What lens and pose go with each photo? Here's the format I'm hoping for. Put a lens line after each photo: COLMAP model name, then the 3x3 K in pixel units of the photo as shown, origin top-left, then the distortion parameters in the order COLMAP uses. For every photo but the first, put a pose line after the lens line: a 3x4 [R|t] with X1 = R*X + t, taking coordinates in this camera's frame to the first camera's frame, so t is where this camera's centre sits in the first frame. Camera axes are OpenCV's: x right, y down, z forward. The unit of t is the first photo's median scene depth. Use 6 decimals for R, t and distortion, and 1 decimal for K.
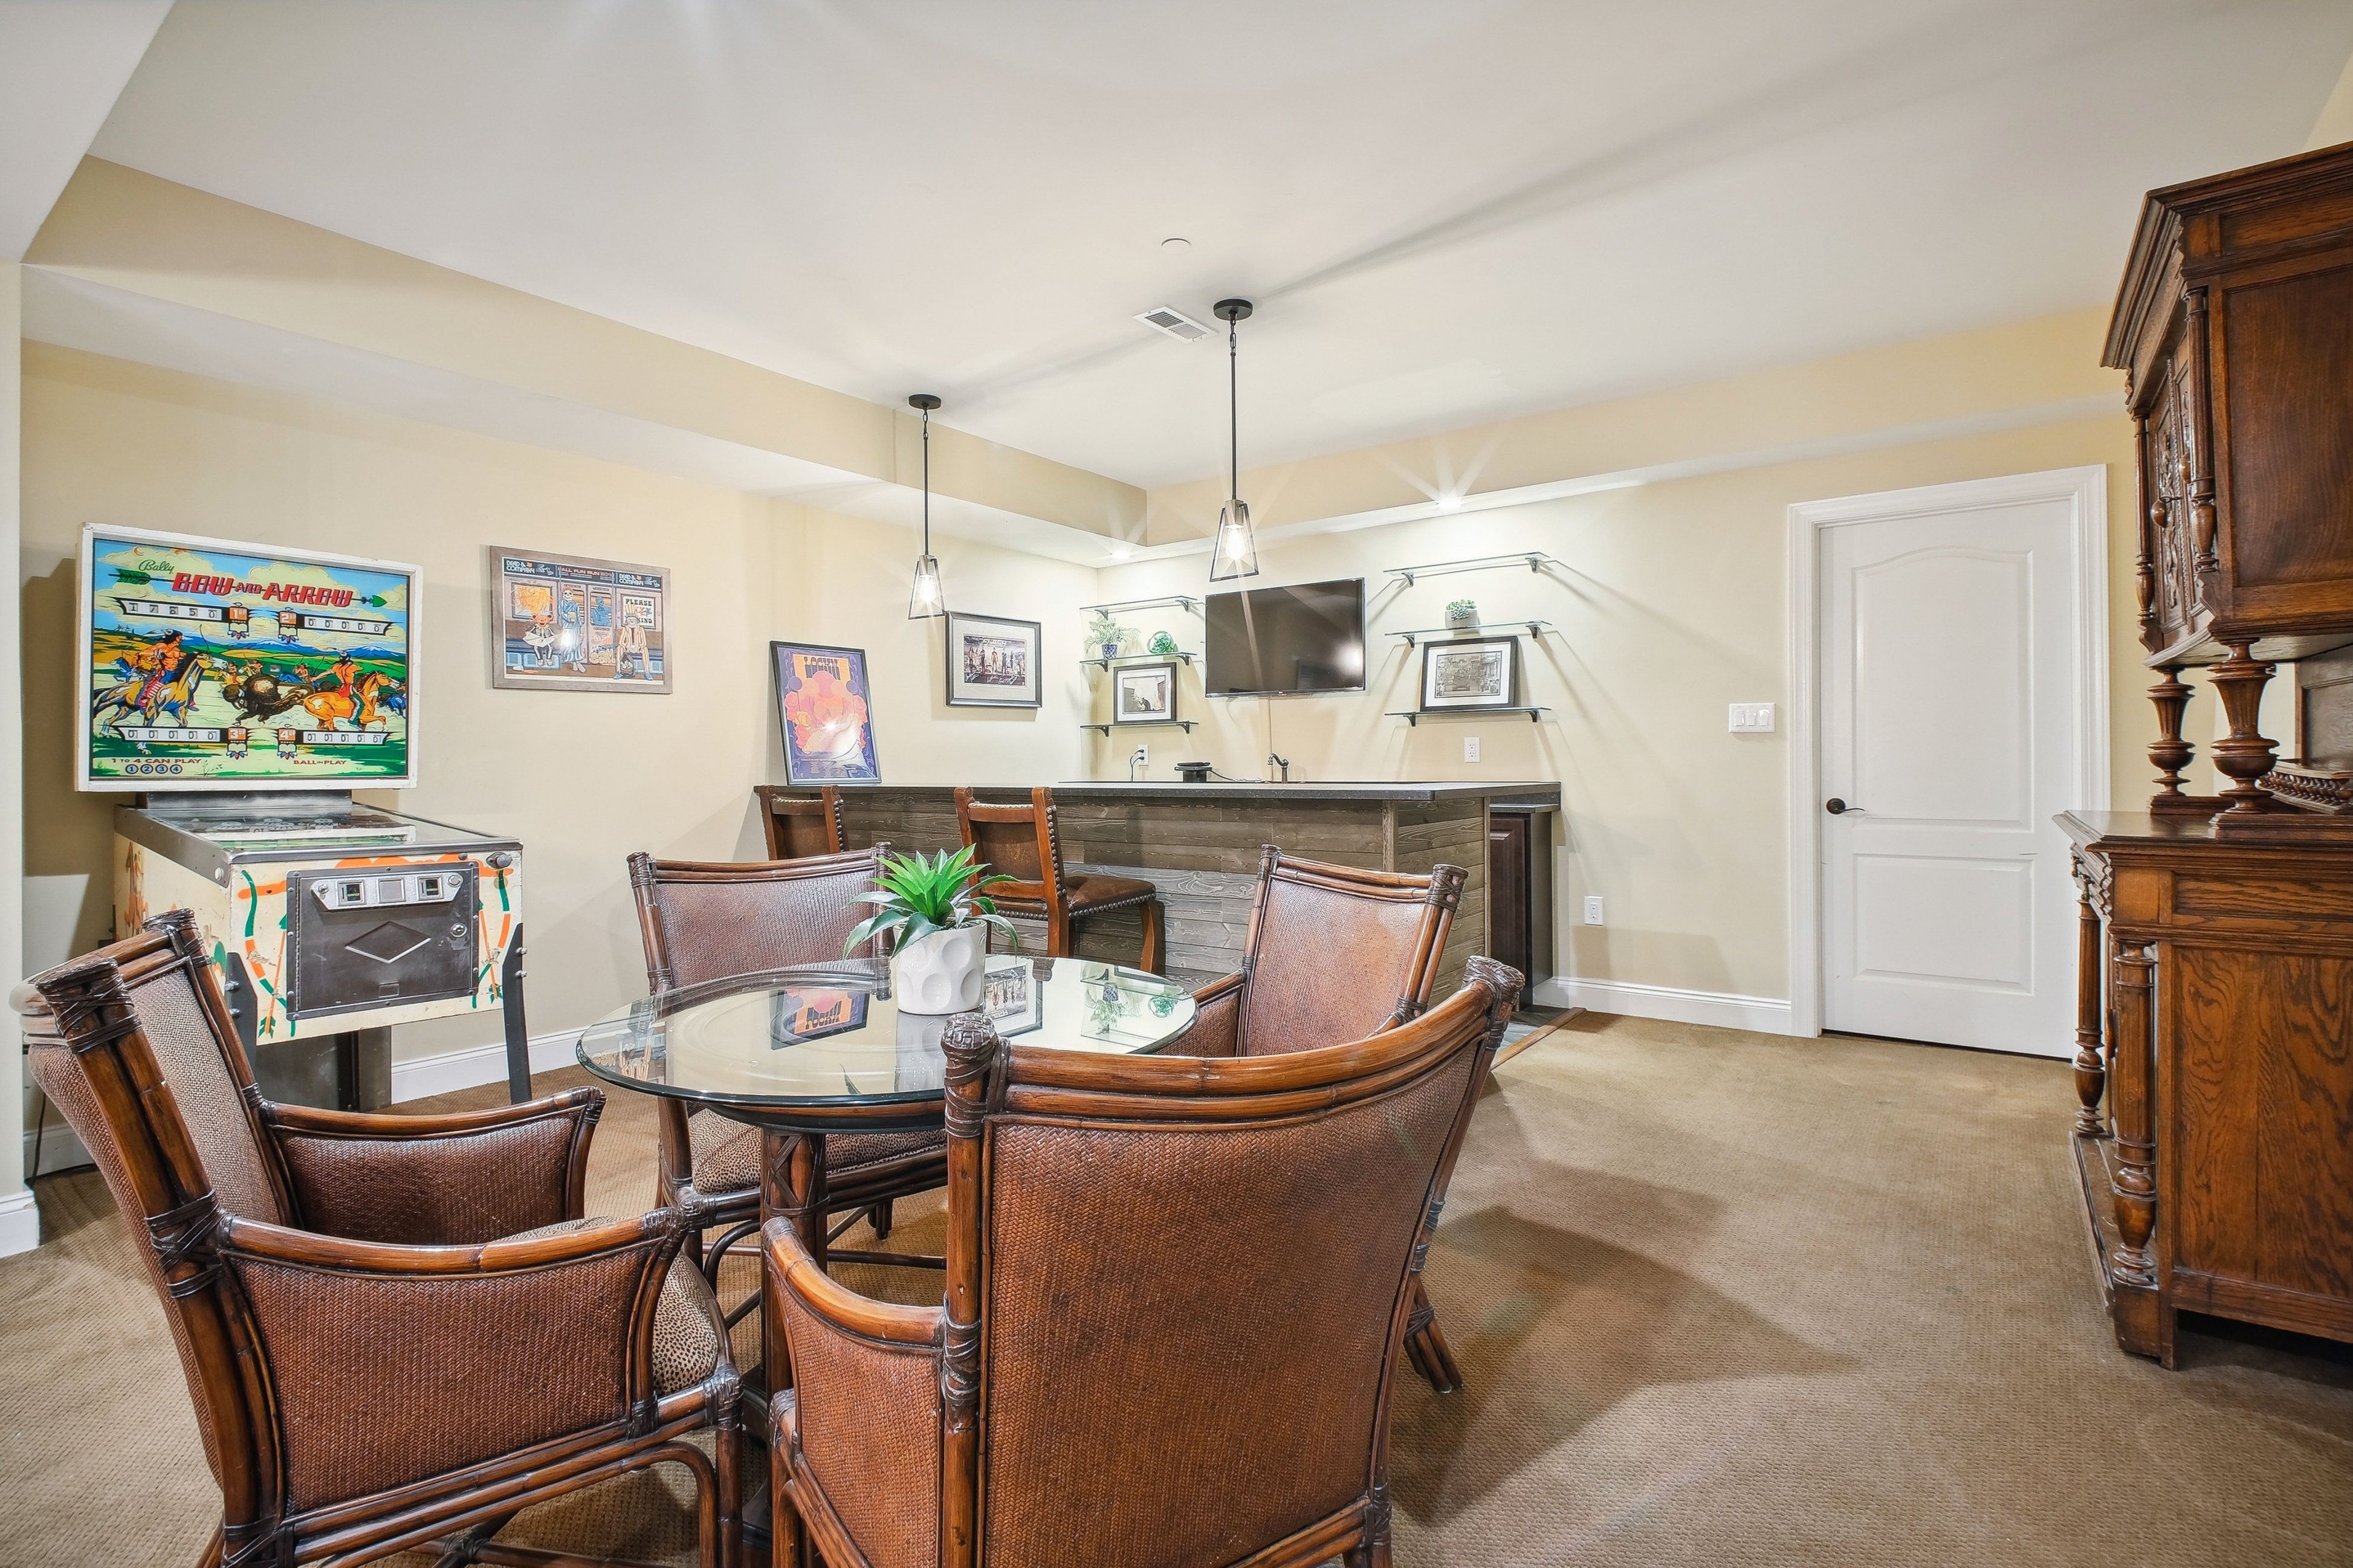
lens RADIAL K [[1094.0, 0, 1191.5], [0, 1094.0, 760.1], [0, 0, 1]] dist [-0.000124, -0.008523]
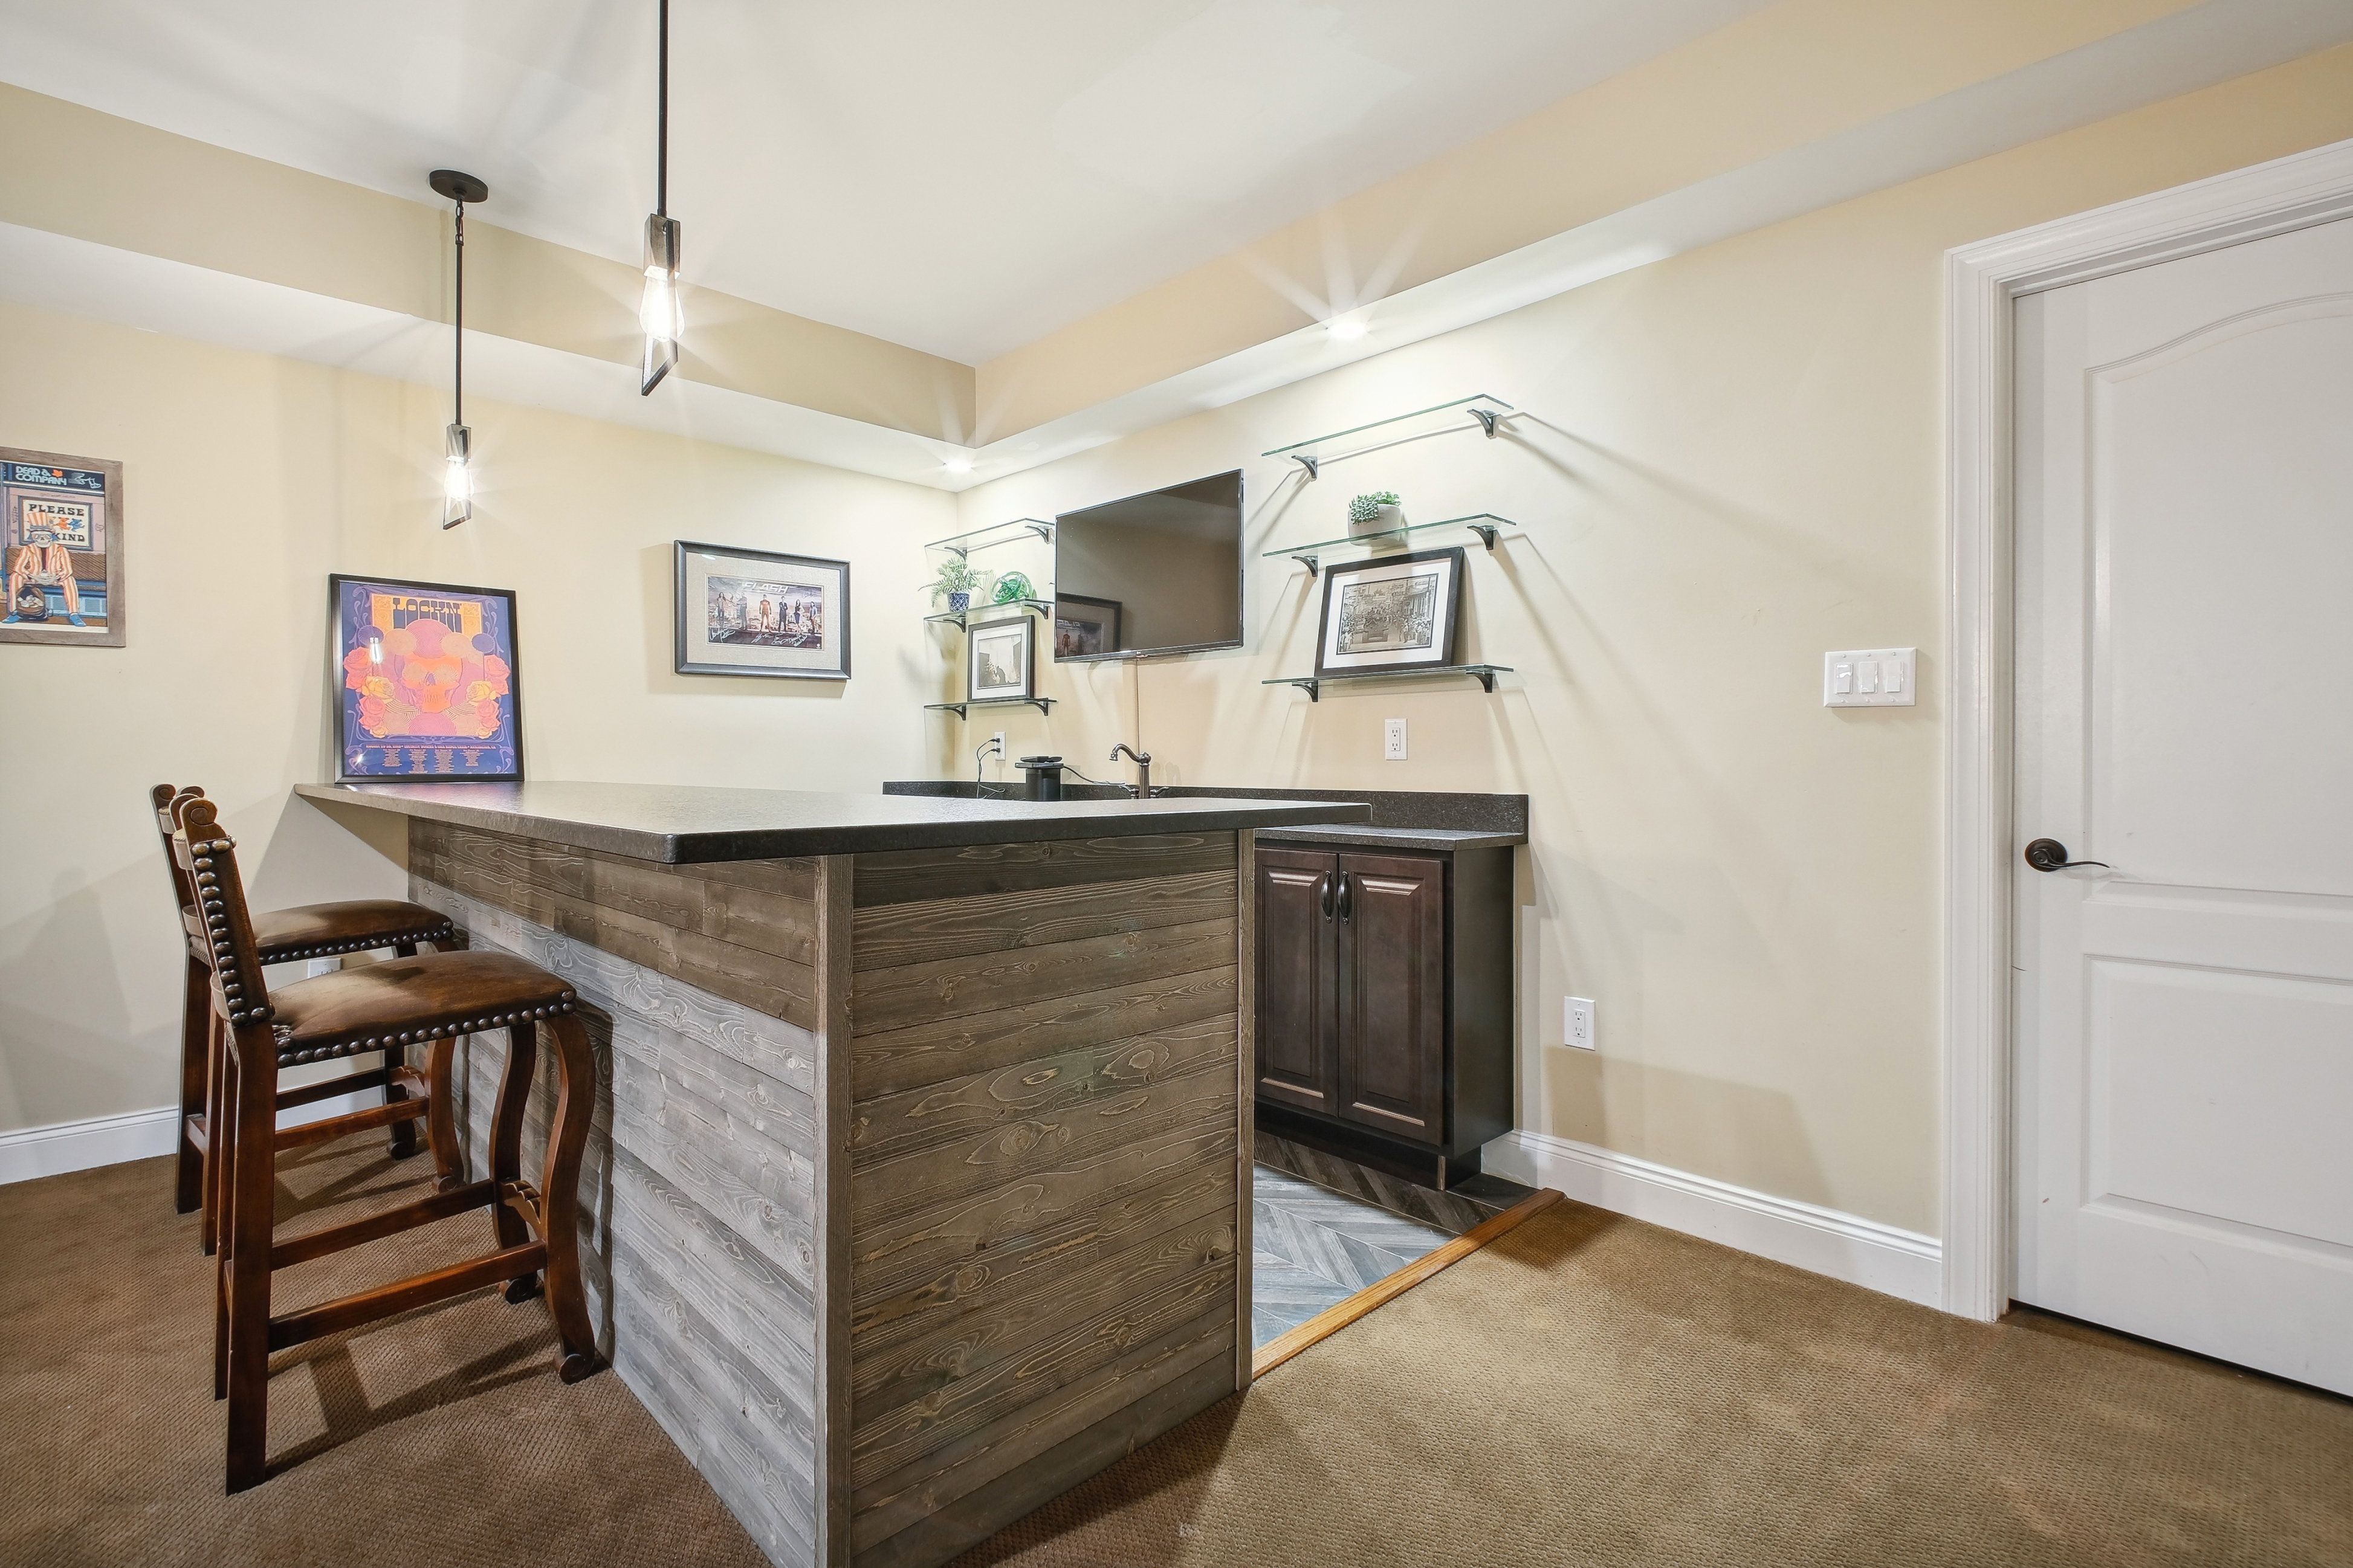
lens RADIAL K [[1094.0, 0, 1191.5], [0, 1094.0, 760.1], [0, 0, 1]] dist [-0.000124, -0.008523]
pose [[0.986028, 0.009628, -0.166300, 0.251759], [-0.009147, 0.999951, 0.003655, 0.000989], [0.166327, -0.002083, 0.986068, 0.389977]]
